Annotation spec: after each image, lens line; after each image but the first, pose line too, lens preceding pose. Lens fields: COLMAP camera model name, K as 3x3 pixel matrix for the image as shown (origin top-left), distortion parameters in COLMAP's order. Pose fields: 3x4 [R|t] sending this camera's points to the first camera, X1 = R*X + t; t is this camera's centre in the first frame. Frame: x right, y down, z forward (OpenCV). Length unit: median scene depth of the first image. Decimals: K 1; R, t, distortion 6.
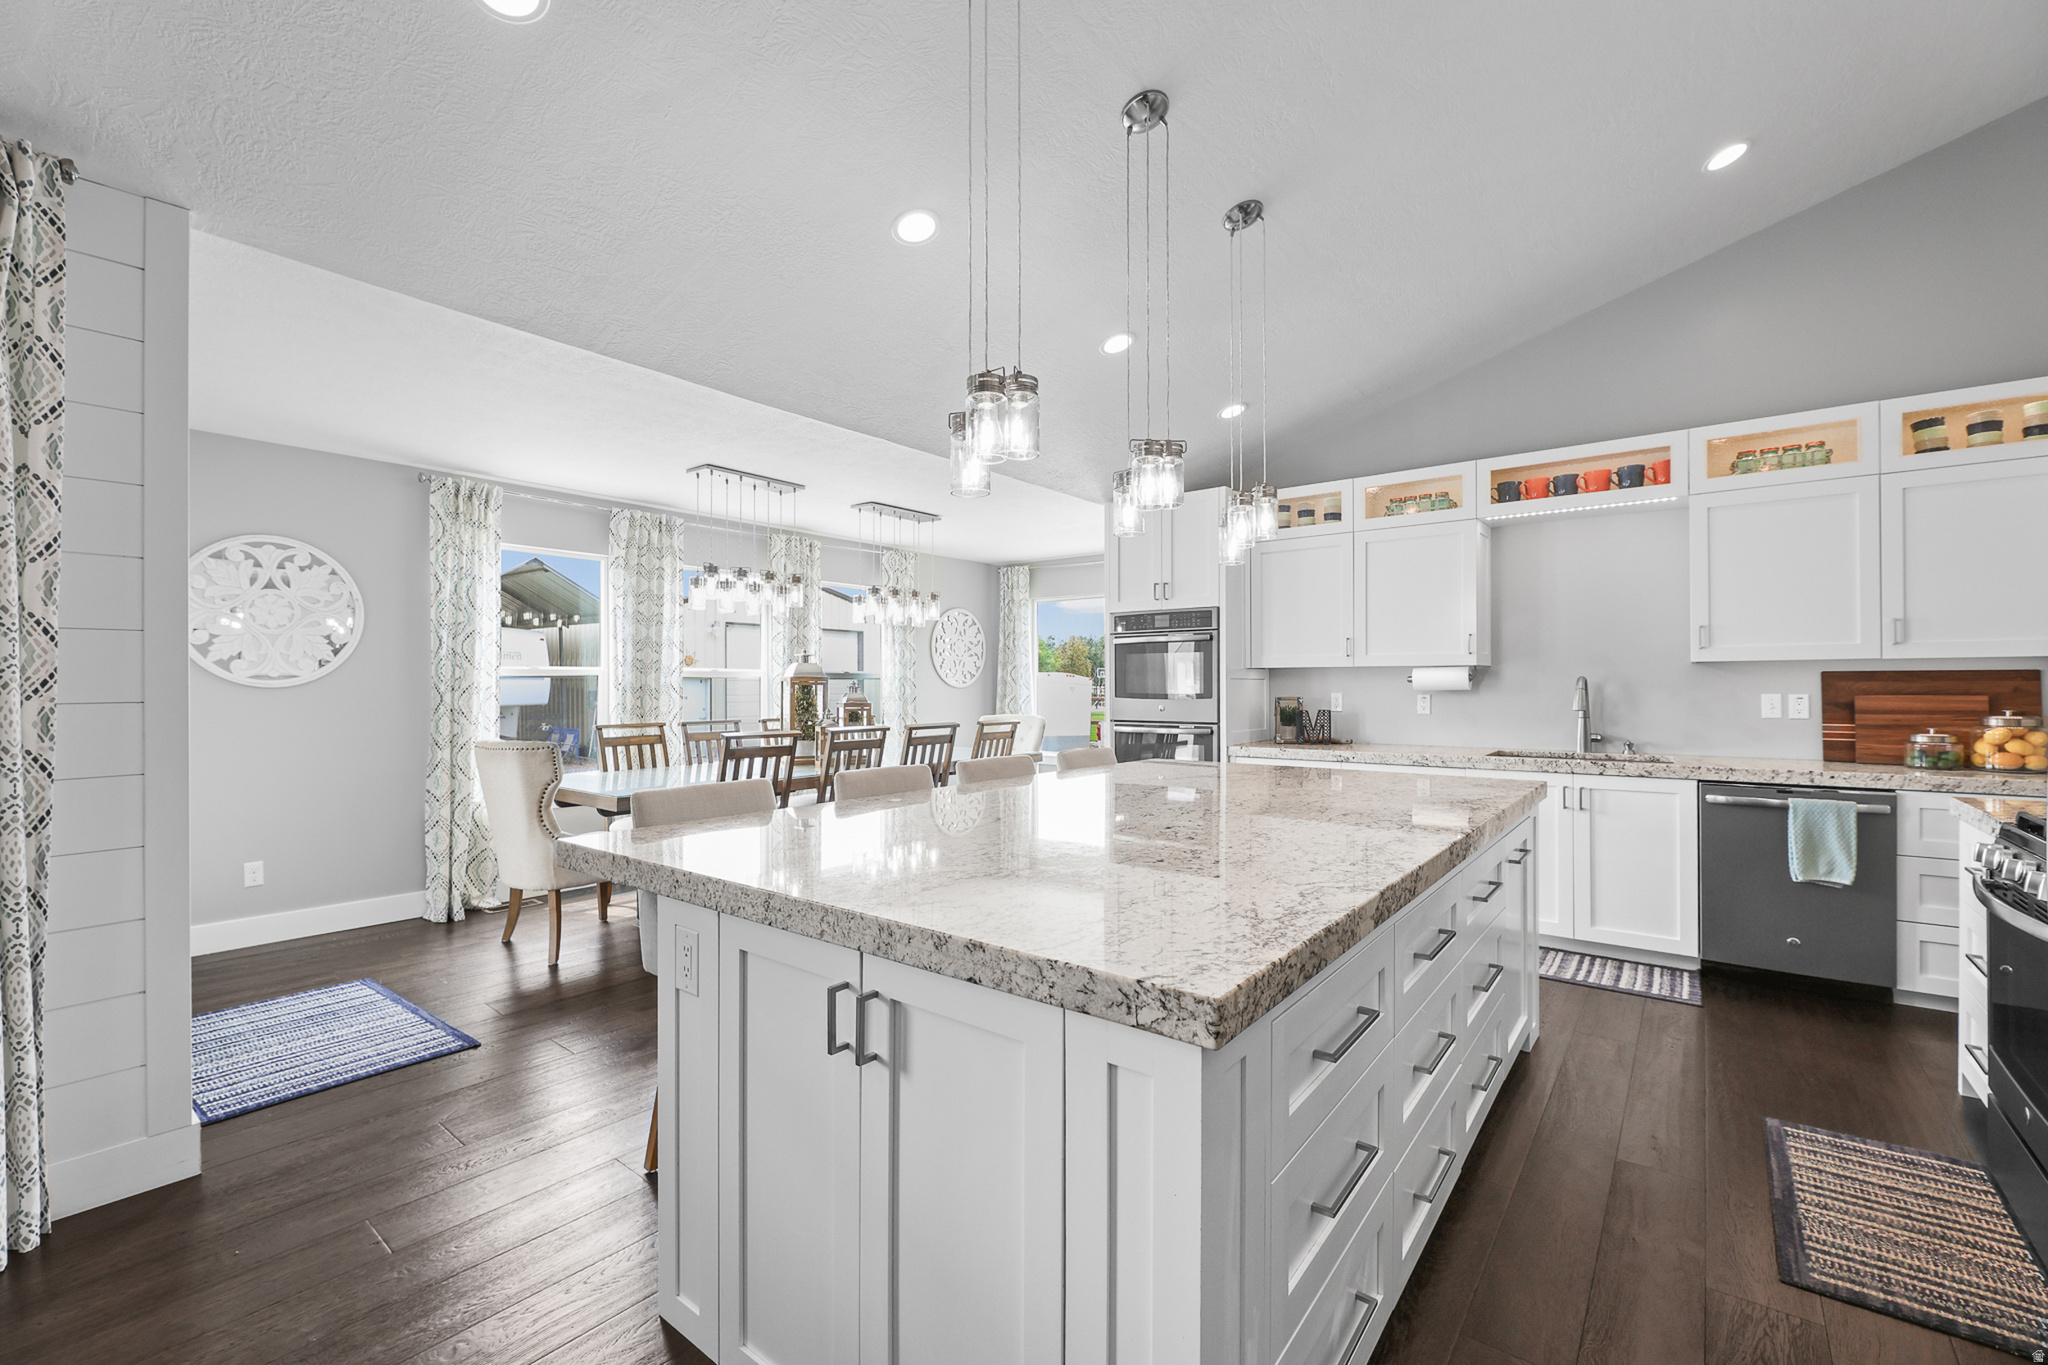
lens RADIAL K [[863.3, 0, 1022.1], [0, 863.3, 684.2], [0, 0, 1]] dist [-0.002133, -0.000611]
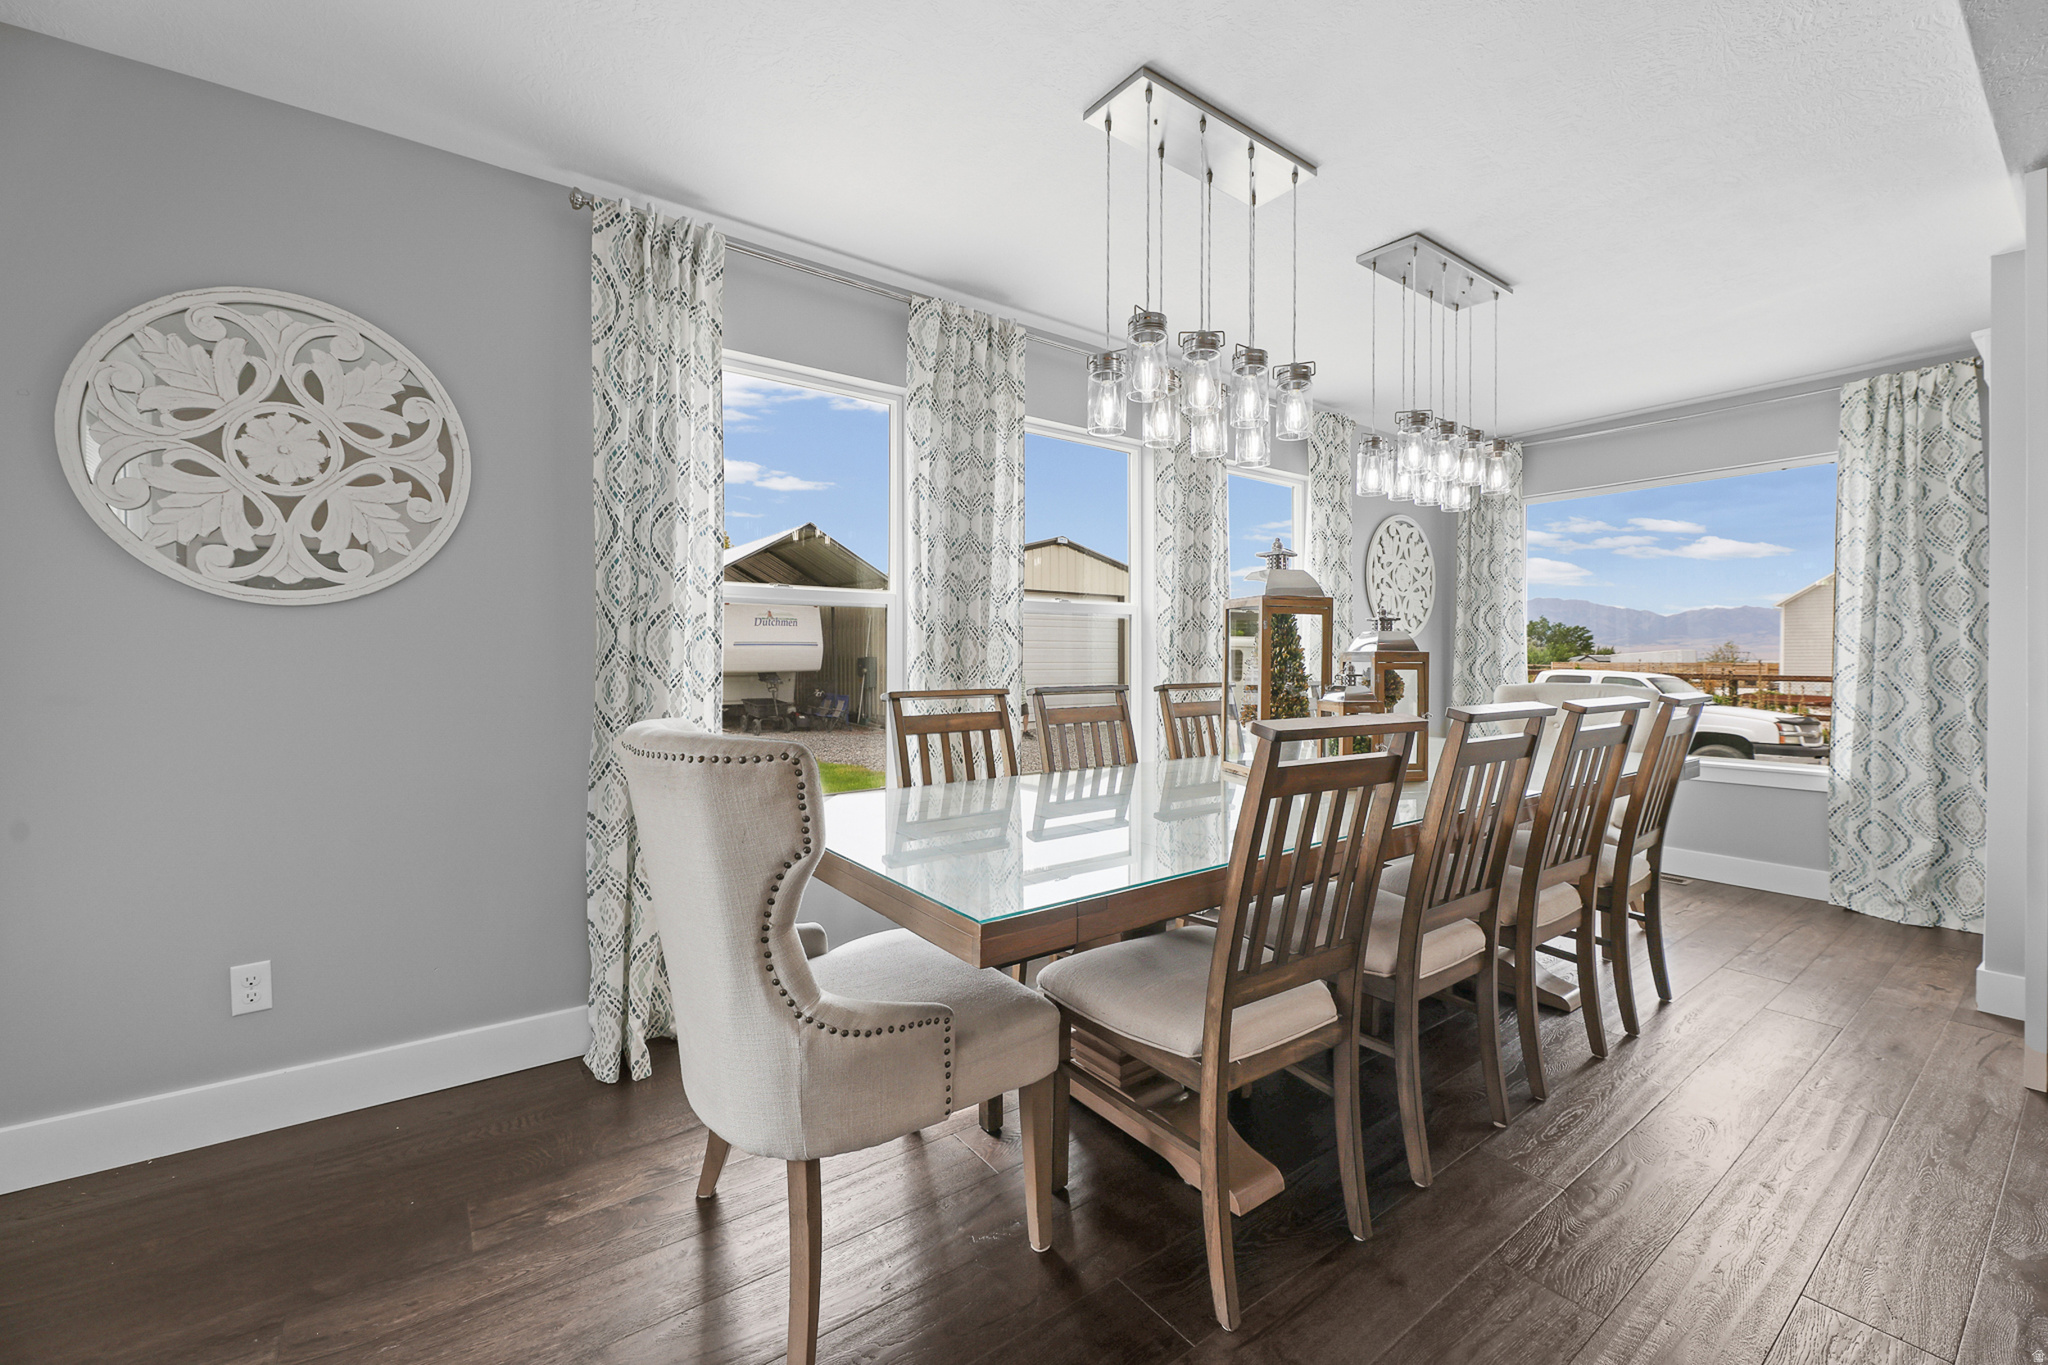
lens RADIAL K [[825.8, 0, 1028.5], [0, 825.8, 663.1], [0, 0, 1]] dist [0.010589, -0.007503]
pose [[0.966587, 0.004054, -0.256307, -0.310902], [-0.002119, 0.999967, 0.007826, 0.028681], [0.256330, -0.007021, 0.966564, 0.590618]]
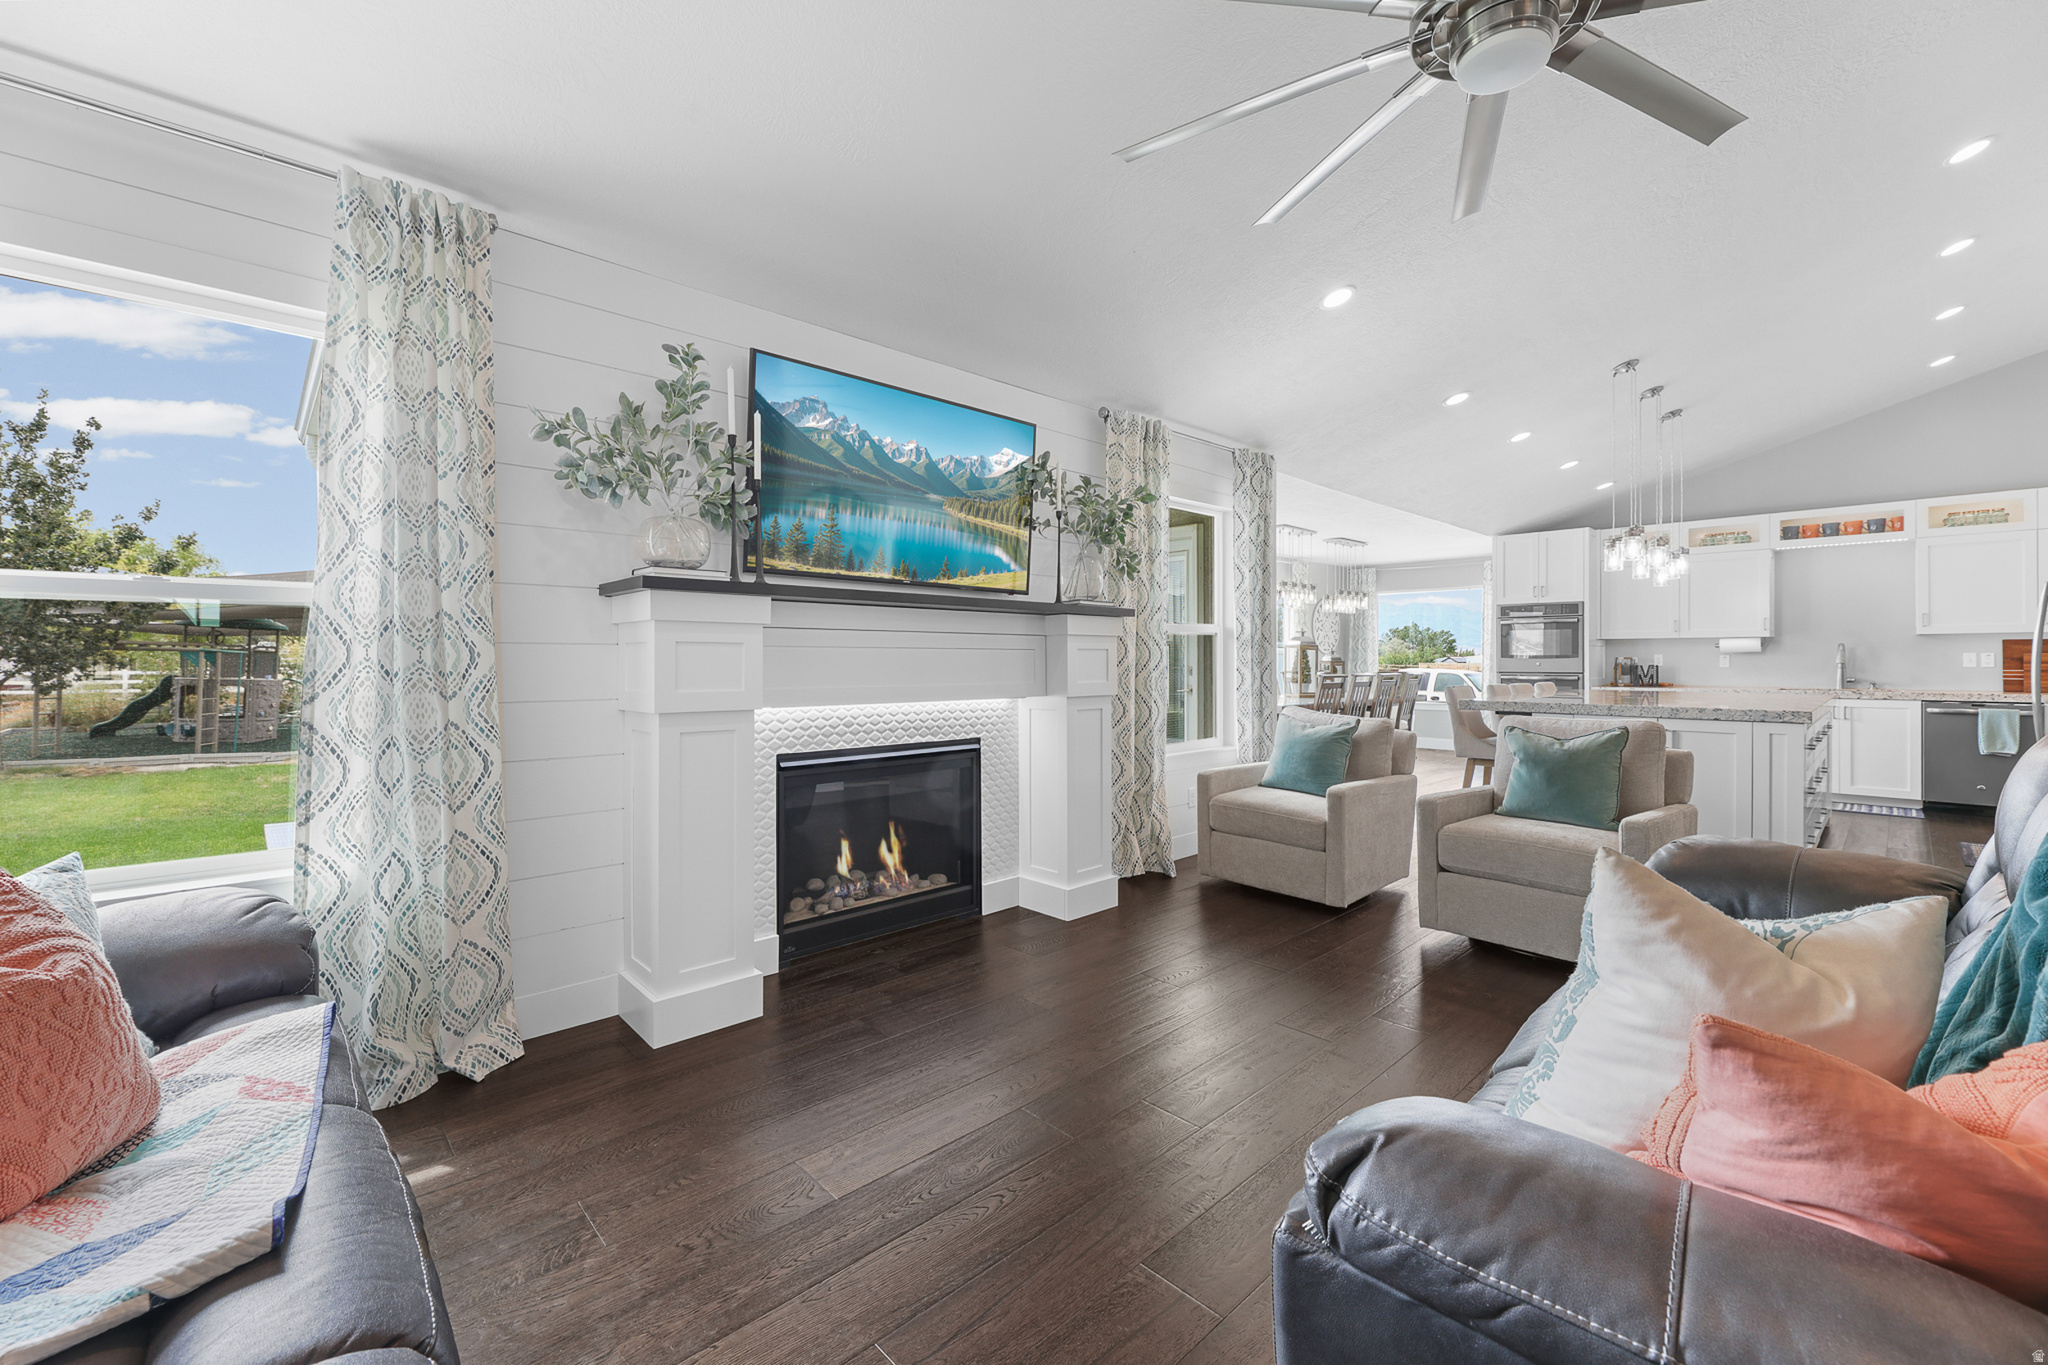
lens RADIAL K [[825.8, 0, 1028.5], [0, 825.8, 663.1], [0, 0, 1]] dist [0.010589, -0.007503]
pose [[0.989898, 0.001155, -0.141776, -0.634932], [-0.000408, 0.999986, 0.005302, 0.020314], [0.141781, -0.005190, 0.989885, -0.756081]]
